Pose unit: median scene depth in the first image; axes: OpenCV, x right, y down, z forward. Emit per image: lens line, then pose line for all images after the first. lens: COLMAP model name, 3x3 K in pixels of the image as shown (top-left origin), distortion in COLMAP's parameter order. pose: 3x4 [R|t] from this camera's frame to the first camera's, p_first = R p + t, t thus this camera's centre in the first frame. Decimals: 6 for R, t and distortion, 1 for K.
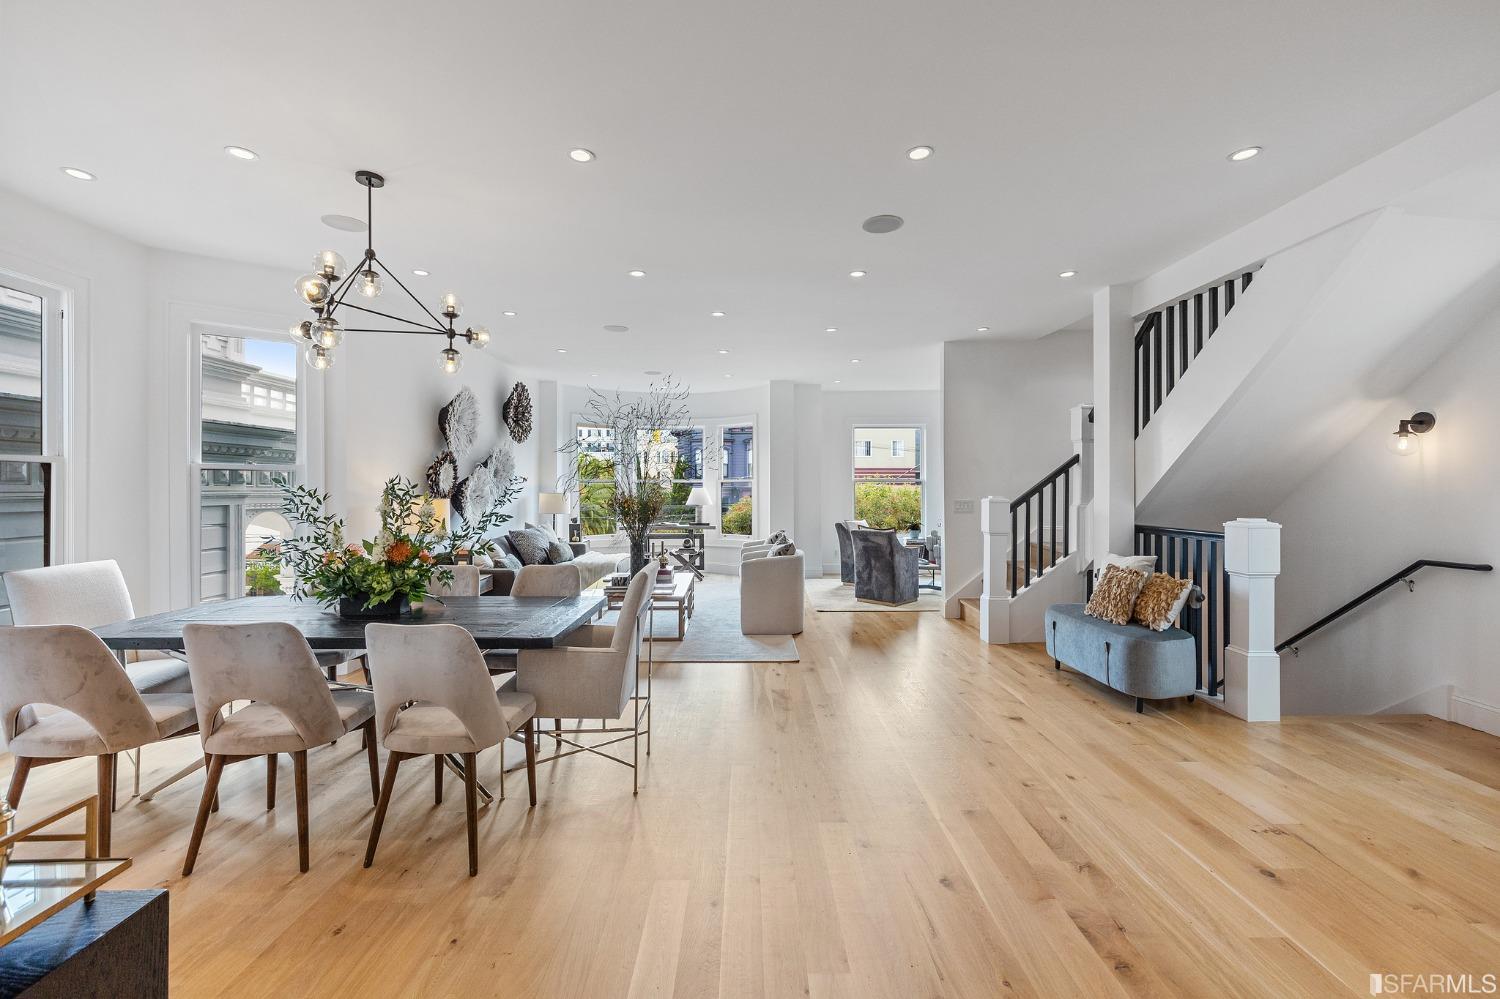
lens RADIAL K [[639.8, 0, 751.1], [0, 639.8, 484.5], [0, 0, 1]] dist [-0.001238, -0.000034]
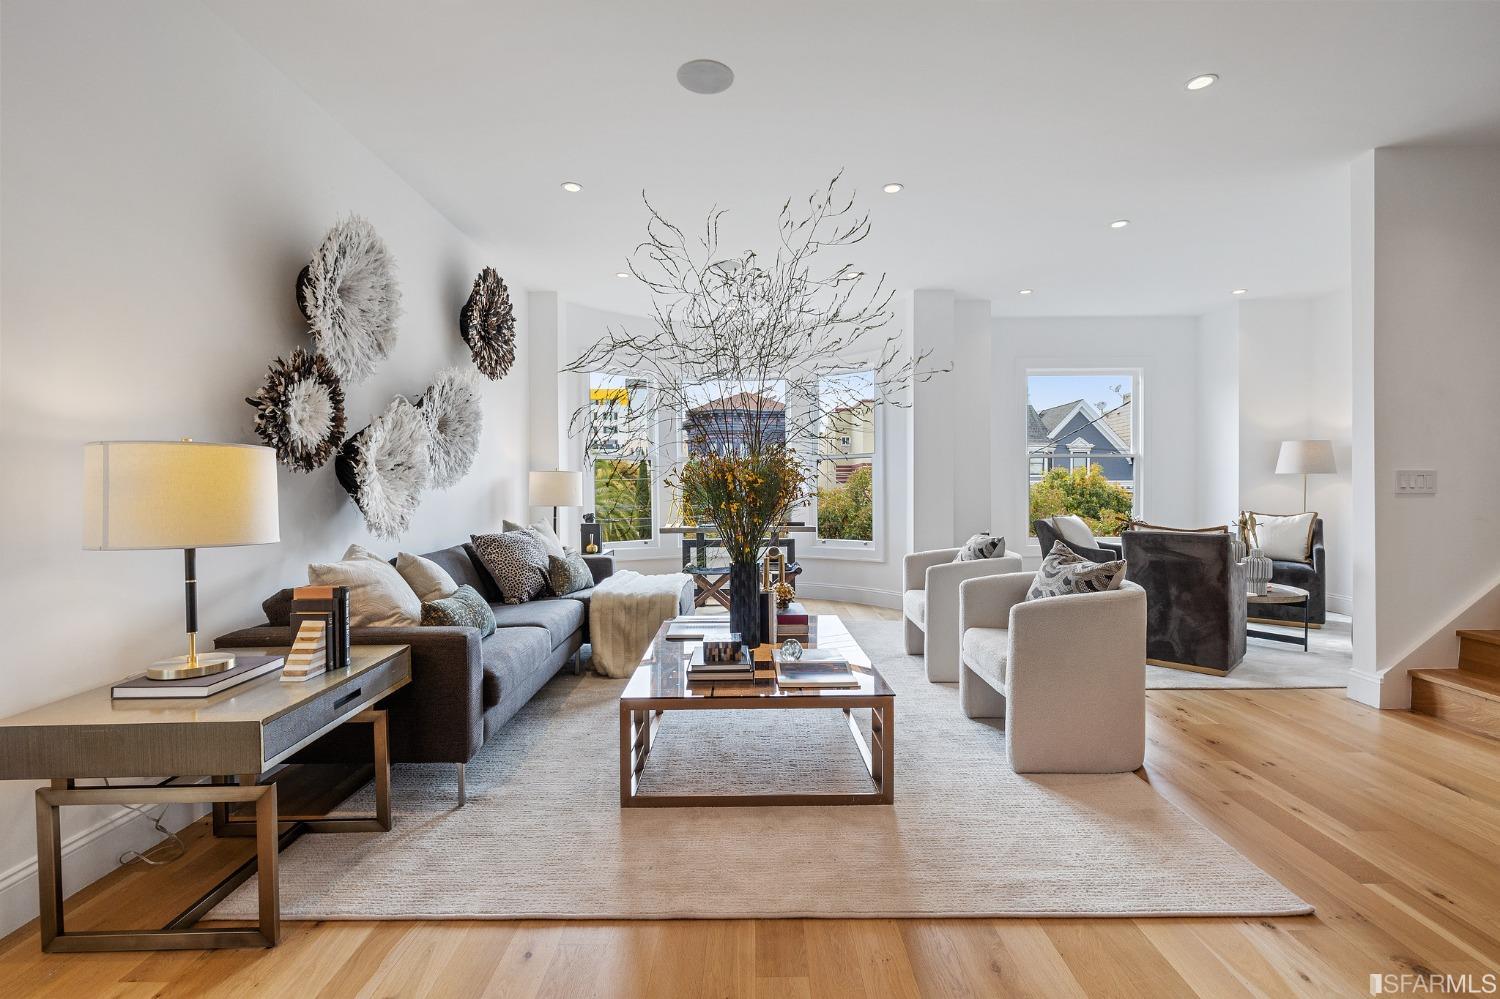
lens RADIAL K [[680.9, 0, 806.4], [0, 680.9, 498.9], [0, 0, 1]] dist [0.000818, 0.000097]
pose [[0.997655, -0.000596, 0.068441, -0.139602], [-0.000884, 0.999767, 0.021585, 0.029612], [-0.068438, -0.021595, 0.997422, 0.417982]]
